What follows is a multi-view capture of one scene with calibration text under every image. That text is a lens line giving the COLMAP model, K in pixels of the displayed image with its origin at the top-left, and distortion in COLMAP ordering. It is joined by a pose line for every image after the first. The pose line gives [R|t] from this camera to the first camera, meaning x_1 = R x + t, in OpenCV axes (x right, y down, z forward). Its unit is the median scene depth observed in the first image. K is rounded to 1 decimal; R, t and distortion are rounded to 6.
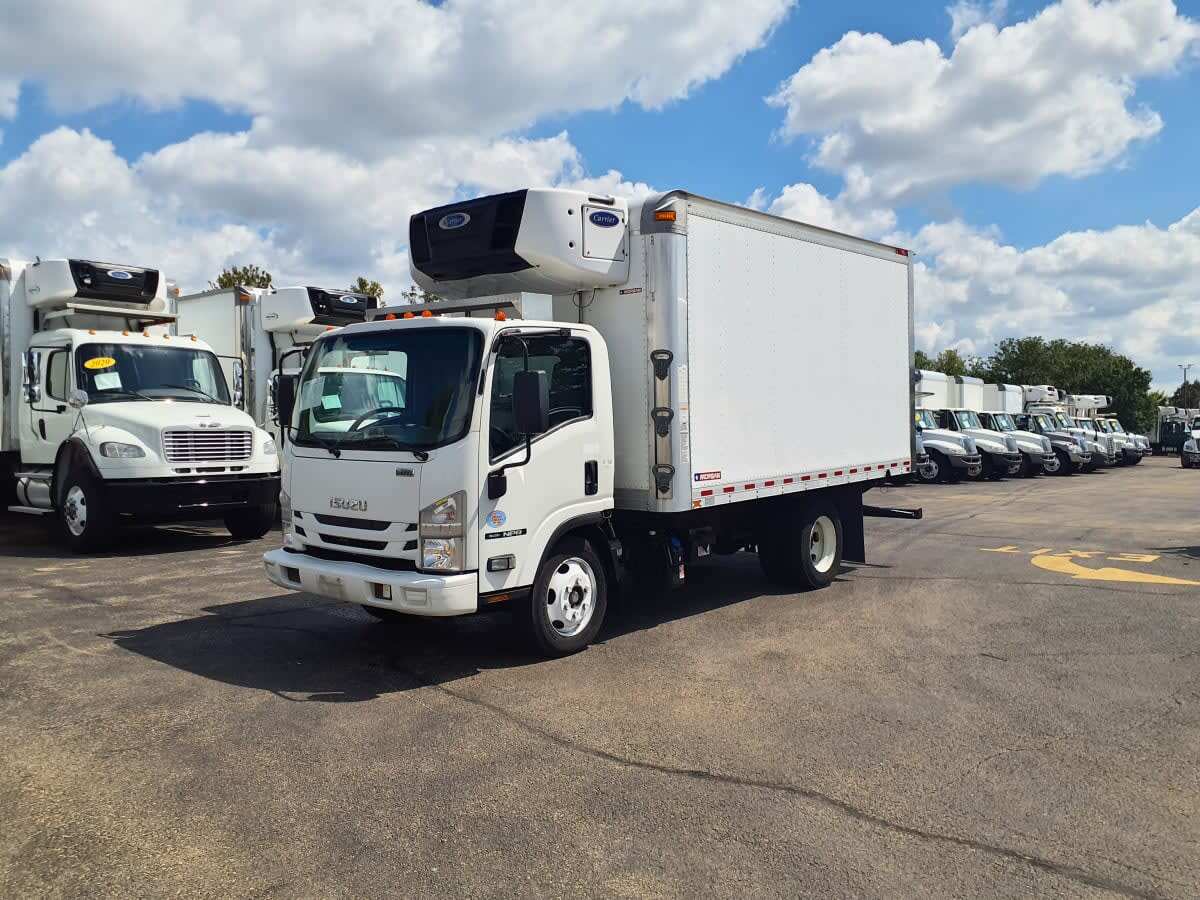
lens RADIAL K [[1030.1, 0, 597.1], [0, 1030.1, 426.6], [0, 0, 1]] dist [-0.005204, -0.001549]
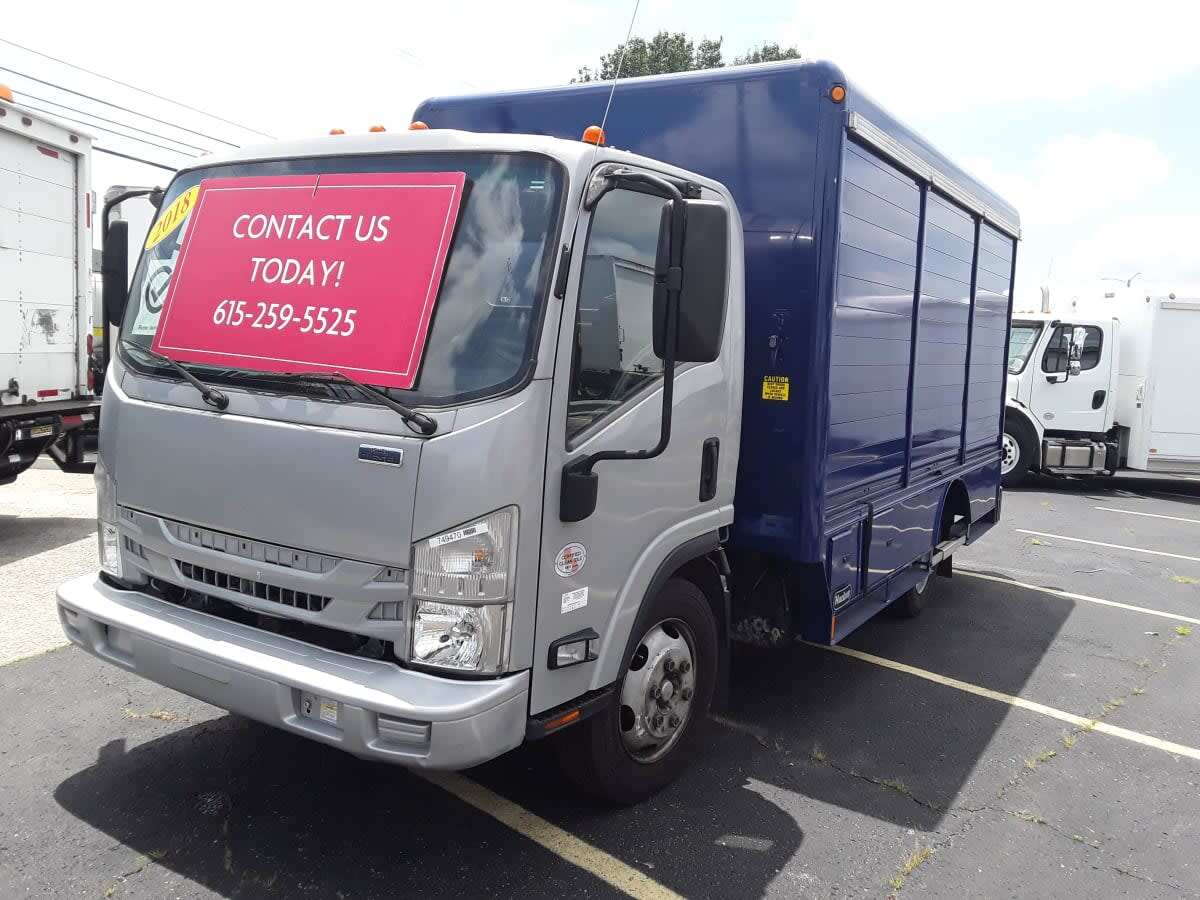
lens RADIAL K [[1033.8, 0, 627.5], [0, 1033.8, 454.1], [0, 0, 1]] dist [-0.003558, -0.001078]
pose [[0.982063, 0.048803, 0.182128, -0.160146], [-0.066694, 0.993389, 0.093439, -0.006882], [-0.176364, -0.103910, 0.978825, 0.517472]]
